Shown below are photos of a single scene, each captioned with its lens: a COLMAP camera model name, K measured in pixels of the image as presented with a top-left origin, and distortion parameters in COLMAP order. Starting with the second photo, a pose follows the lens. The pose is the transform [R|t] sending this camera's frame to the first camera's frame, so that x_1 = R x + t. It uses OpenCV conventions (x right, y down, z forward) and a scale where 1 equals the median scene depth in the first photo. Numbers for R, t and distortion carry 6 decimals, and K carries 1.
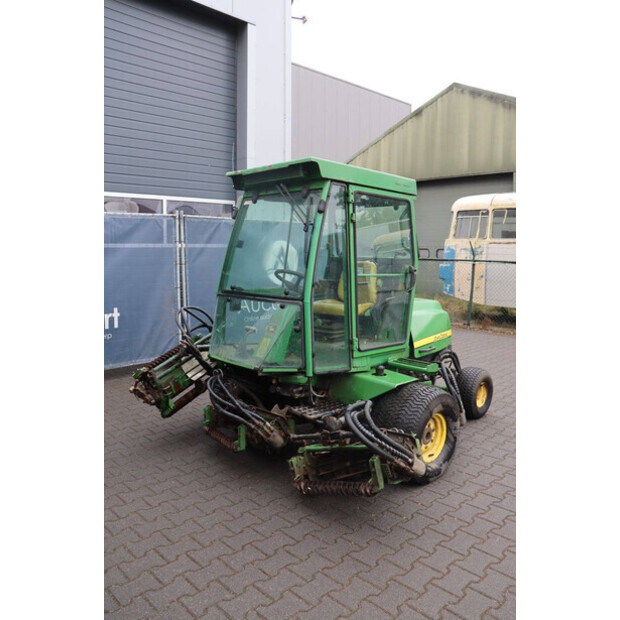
lens RADIAL K [[505.2, 0, 321.3], [0, 505.2, 310.9], [0, 0, 1]] dist [-0.201304, 0.219898]
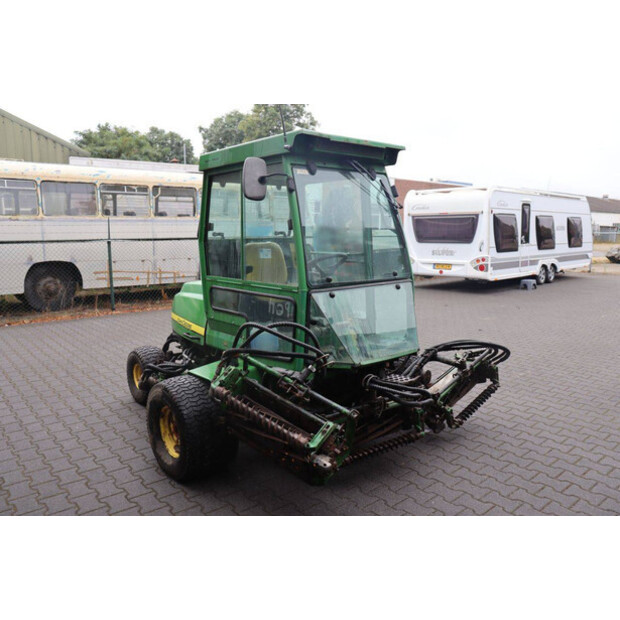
lens RADIAL K [[505.2, 0, 321.3], [0, 505.2, 310.9], [0, 0, 1]] dist [-0.201304, 0.219898]
pose [[0.077505, -0.166474, 0.982995, -0.970716], [0.104970, 0.981843, 0.158002, -0.124447], [-0.991451, 0.090939, 0.093573, 0.935262]]
